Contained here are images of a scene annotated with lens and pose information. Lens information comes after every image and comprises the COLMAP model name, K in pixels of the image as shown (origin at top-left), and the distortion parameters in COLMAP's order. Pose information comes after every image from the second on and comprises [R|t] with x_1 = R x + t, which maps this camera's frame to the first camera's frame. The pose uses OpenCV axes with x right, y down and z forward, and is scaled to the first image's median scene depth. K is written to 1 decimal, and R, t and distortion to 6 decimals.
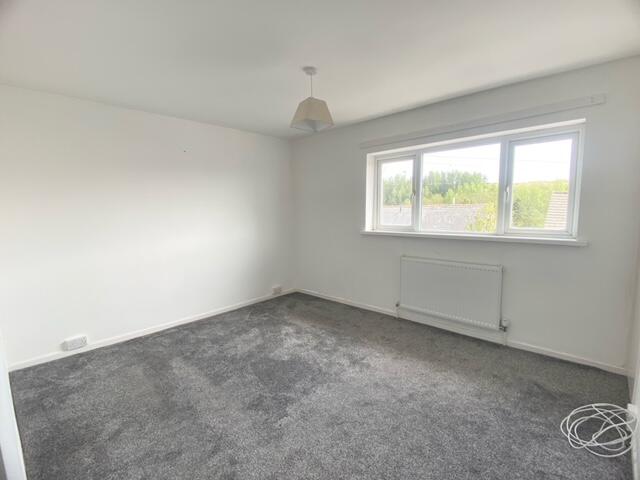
lens RADIAL K [[321.6, 0, 322.4], [0, 321.6, 239.5], [0, 0, 1]] dist [0.002083, 0.000203]
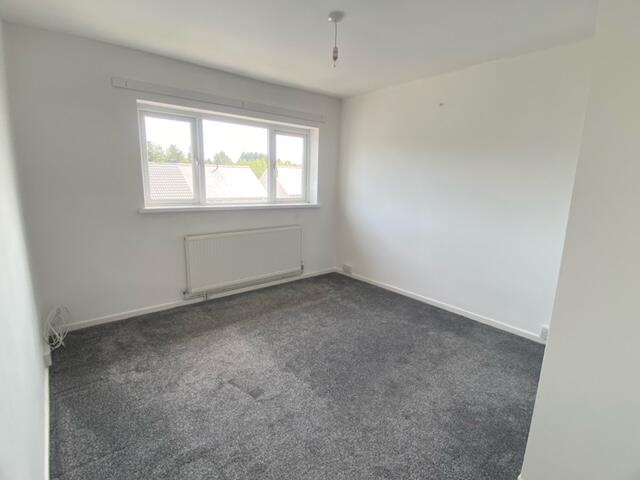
lens RADIAL K [[321.6, 0, 322.7], [0, 321.6, 243.1], [0, 0, 1]] dist [0.002083, 0.000203]
pose [[0.114297, -0.172124, 0.978422, -0.664531], [0.072606, 0.983690, 0.164569, -0.048913], [-0.990790, 0.052229, 0.124930, 0.609514]]
